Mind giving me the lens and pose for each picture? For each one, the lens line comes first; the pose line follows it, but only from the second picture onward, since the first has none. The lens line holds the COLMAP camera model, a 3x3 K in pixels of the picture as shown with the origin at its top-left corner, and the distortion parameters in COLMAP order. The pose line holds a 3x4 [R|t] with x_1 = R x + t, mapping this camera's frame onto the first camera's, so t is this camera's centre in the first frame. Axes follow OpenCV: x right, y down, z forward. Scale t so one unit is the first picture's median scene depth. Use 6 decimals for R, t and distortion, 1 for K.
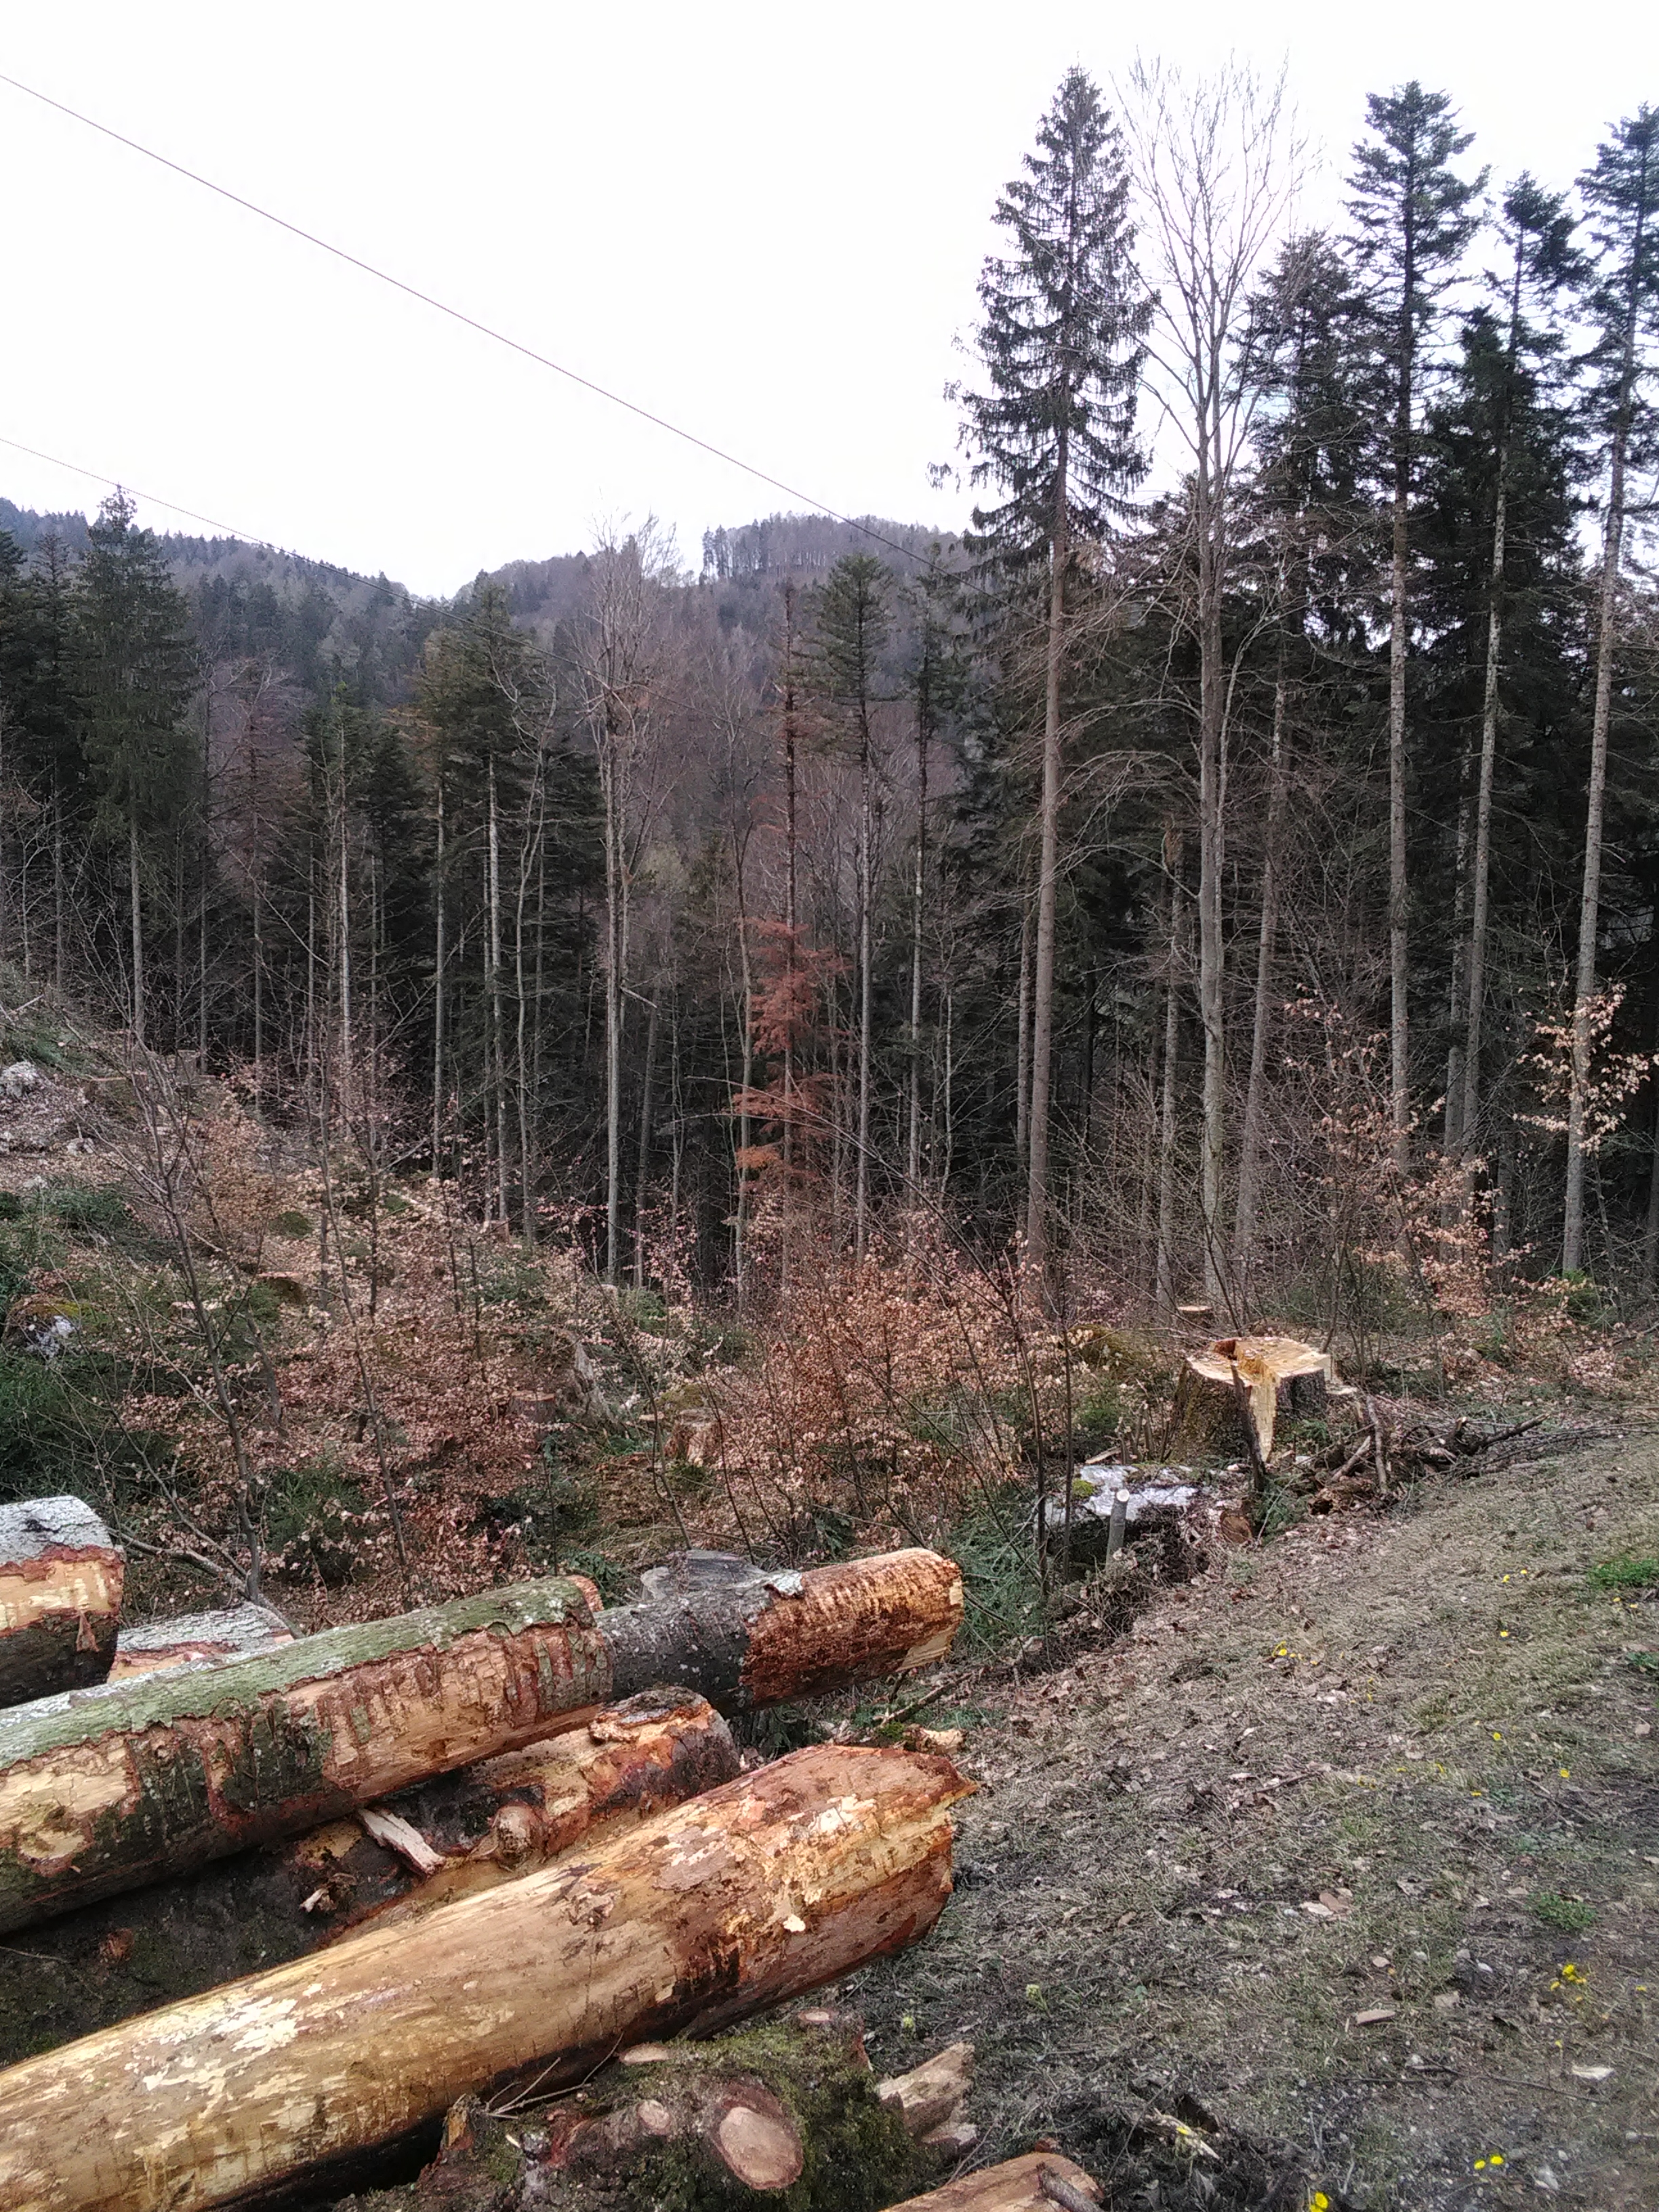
lens RADIAL K [[2440.0, 0, 829.5], [0, 2440.0, 1106.0], [0, 0, 1]] dist [-0.005102, -0.021064]
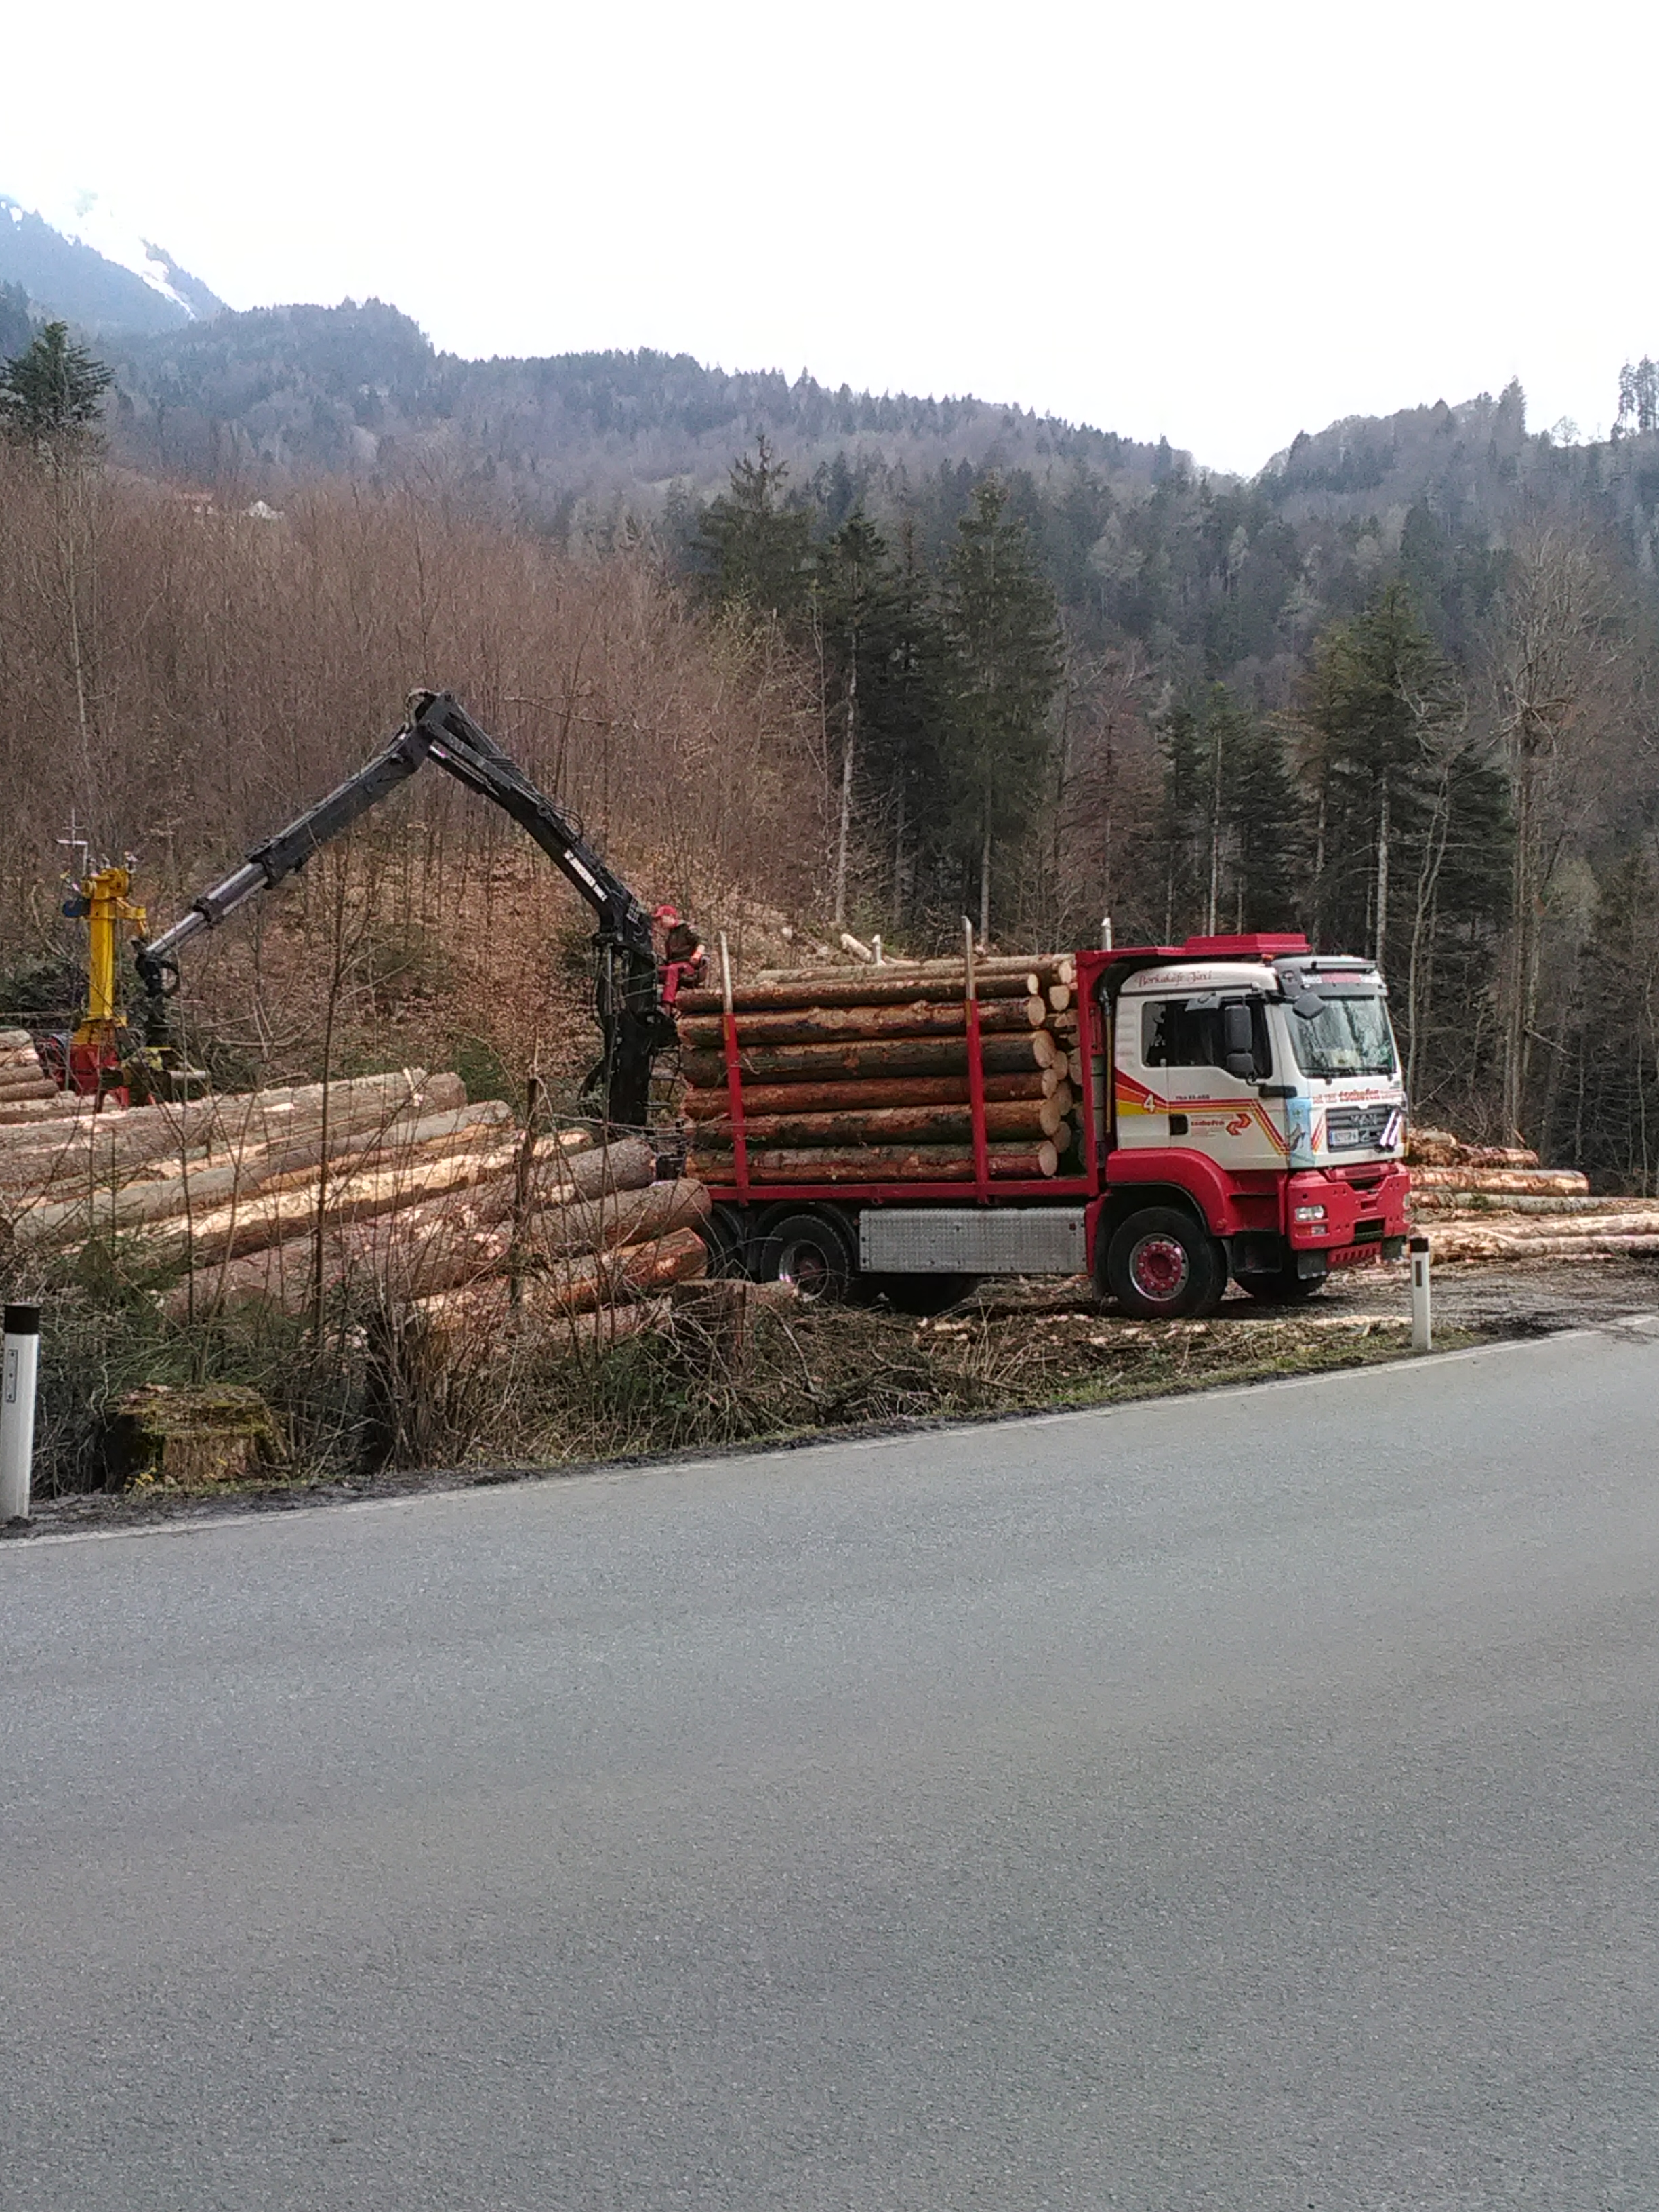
lens RADIAL K [[2440.0, 0, 829.5], [0, 2440.0, 1106.0], [0, 0, 1]] dist [-0.005102, -0.021064]
pose [[0.933150, 0.048474, -0.356205, -0.003894], [-0.053621, 0.998551, -0.004583, -0.006221], [0.355467, 0.023377, 0.934397, 0.264878]]
